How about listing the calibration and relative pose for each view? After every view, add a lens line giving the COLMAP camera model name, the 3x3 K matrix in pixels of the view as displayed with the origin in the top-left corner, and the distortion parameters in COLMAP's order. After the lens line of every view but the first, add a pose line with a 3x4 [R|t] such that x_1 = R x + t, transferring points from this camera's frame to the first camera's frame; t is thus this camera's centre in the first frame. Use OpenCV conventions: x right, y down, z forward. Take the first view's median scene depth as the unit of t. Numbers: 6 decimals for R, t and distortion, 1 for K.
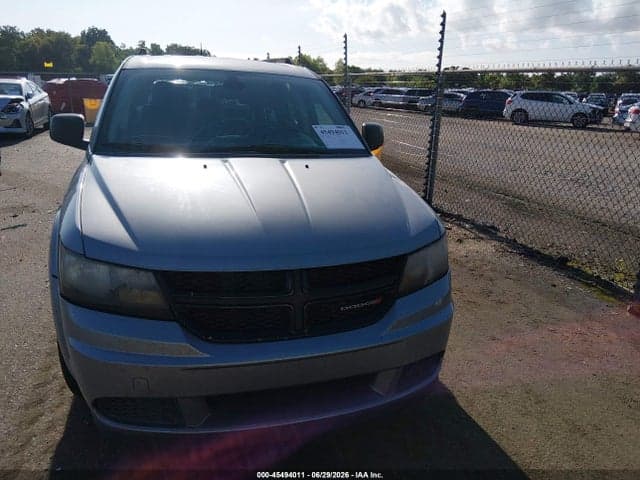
lens RADIAL K [[478.7, 0, 321.8], [0, 478.7, 238.7], [0, 0, 1]] dist [0.113752, -0.177693]
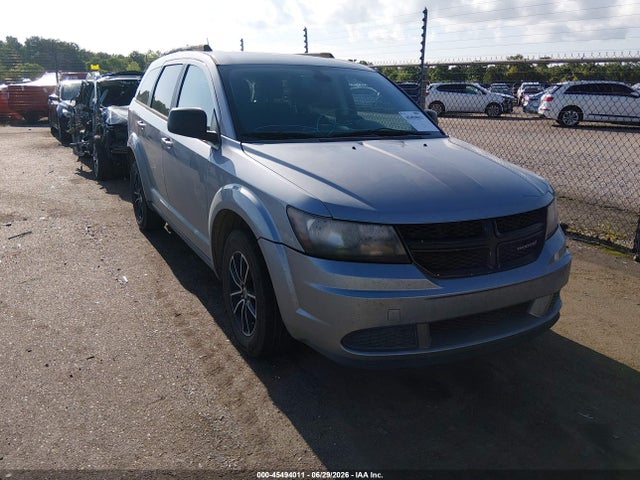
lens RADIAL K [[520.8, 0, 318.9], [0, 520.8, 238.8], [0, 0, 1]] dist [0.105987, -0.164751]
pose [[0.979620, -0.073748, 0.186832, -0.190527], [0.076288, 0.997065, -0.006432, 0.023226], [-0.185809, 0.020554, 0.982371, -0.071152]]
